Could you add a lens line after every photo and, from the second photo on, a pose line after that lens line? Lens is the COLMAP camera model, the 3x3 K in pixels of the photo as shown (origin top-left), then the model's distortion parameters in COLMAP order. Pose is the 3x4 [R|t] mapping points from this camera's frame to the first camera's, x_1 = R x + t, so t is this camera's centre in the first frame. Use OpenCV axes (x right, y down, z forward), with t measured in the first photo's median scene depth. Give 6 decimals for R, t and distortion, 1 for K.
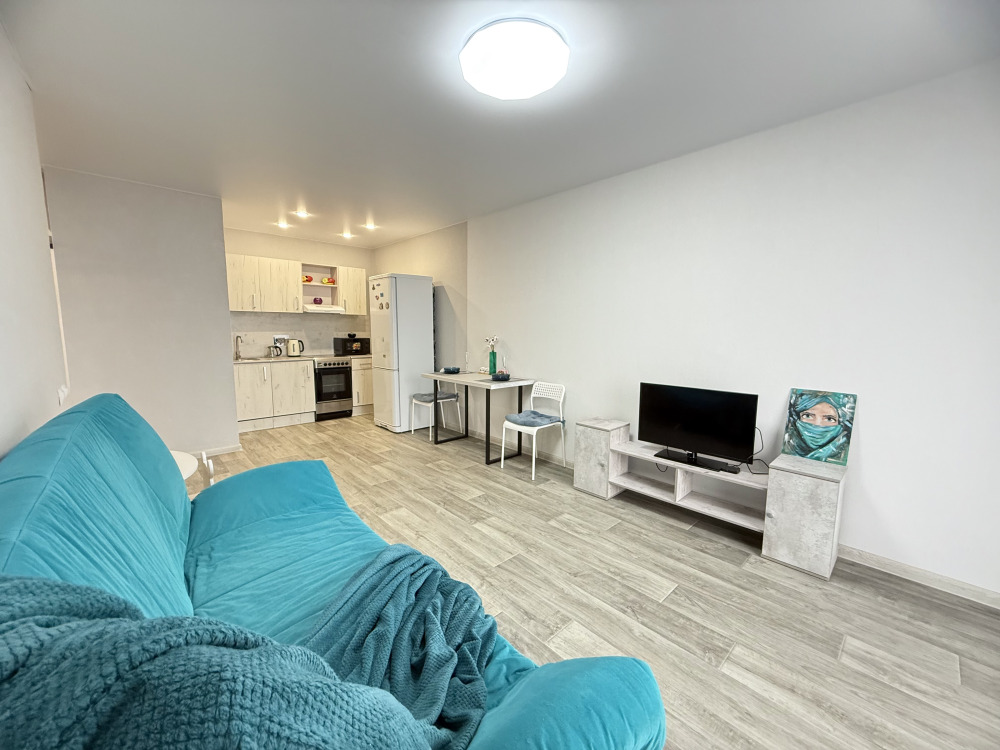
lens RADIAL K [[399.6, 0, 501.4], [0, 399.6, 371.5], [0, 0, 1]] dist [-0.001064, 0.001287]
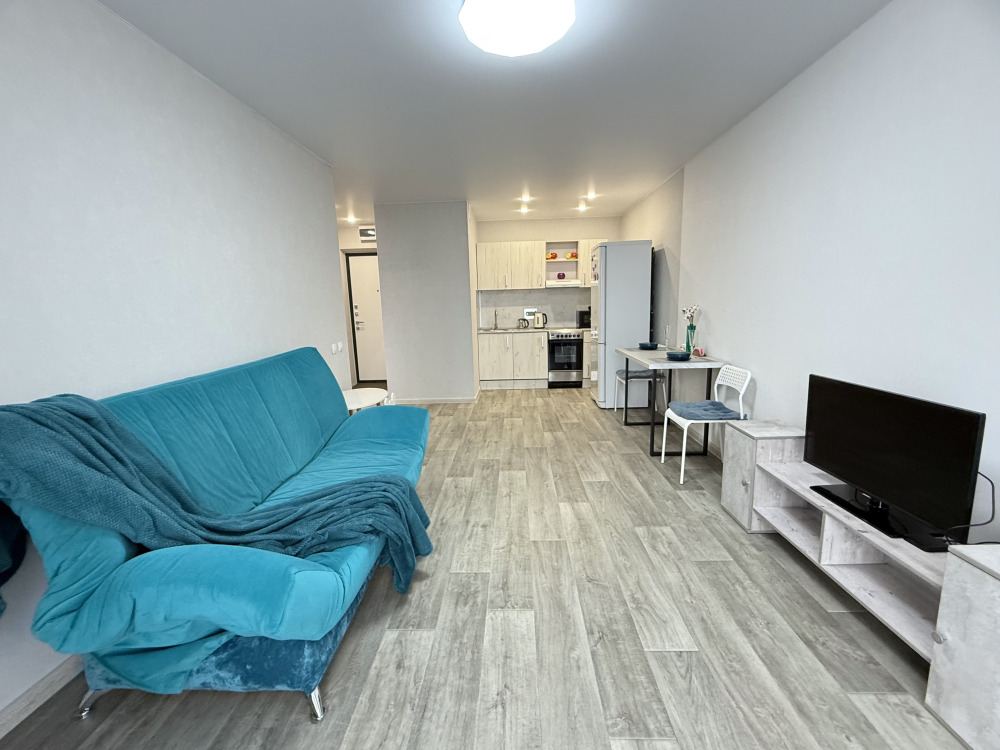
lens RADIAL K [[429.5, 0, 502.0], [0, 429.5, 373.8], [0, 0, 1]] dist [0.000866, 0.000346]
pose [[0.704792, 0.088108, -0.703921, 0.420258], [-0.043019, 0.995739, 0.081561, -0.007250], [0.708108, -0.027201, 0.705580, 0.129836]]
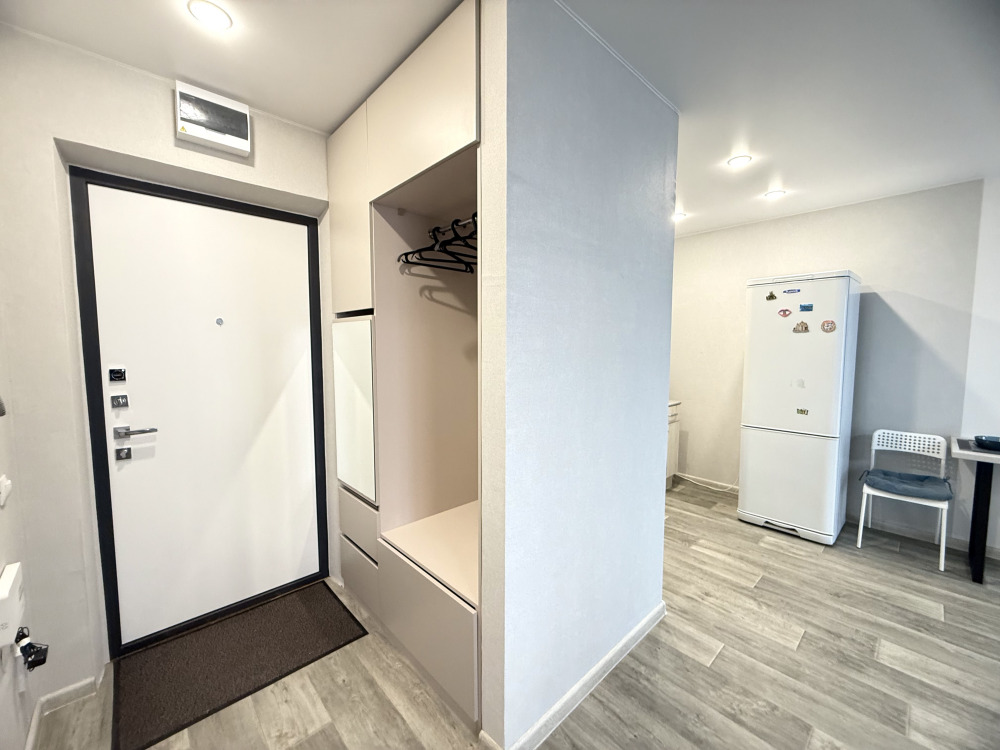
lens RADIAL K [[399.6, 0, 495.2], [0, 399.6, 373.0], [0, 0, 1]] dist [-0.001064, 0.001287]
pose [[0.999859, -0.008520, -0.014468, -0.440956], [0.007946, 0.999197, -0.039264, -0.030264], [0.014791, 0.039144, 0.999124, -0.063076]]
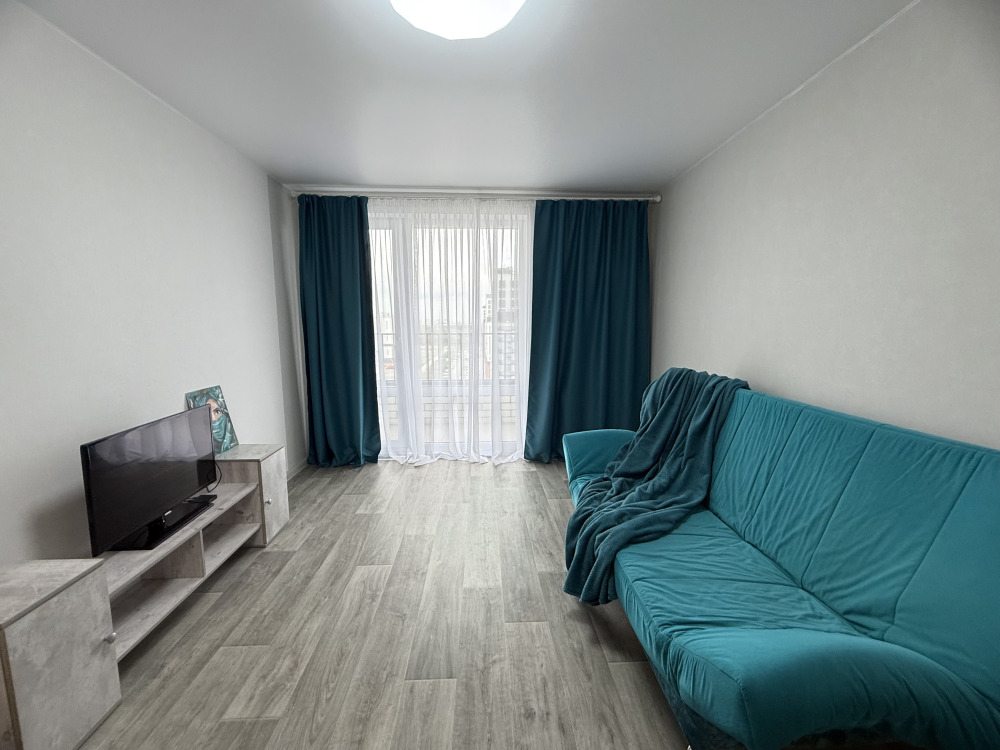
lens RADIAL K [[399.6, 0, 500.4], [0, 399.6, 376.3], [0, 0, 1]] dist [-0.001064, 0.001287]
pose [[-0.760640, -0.099528, 0.641498, -0.305386], [0.062301, 0.972424, 0.224743, -0.115992], [-0.646177, 0.210914, -0.733465, 0.870844]]
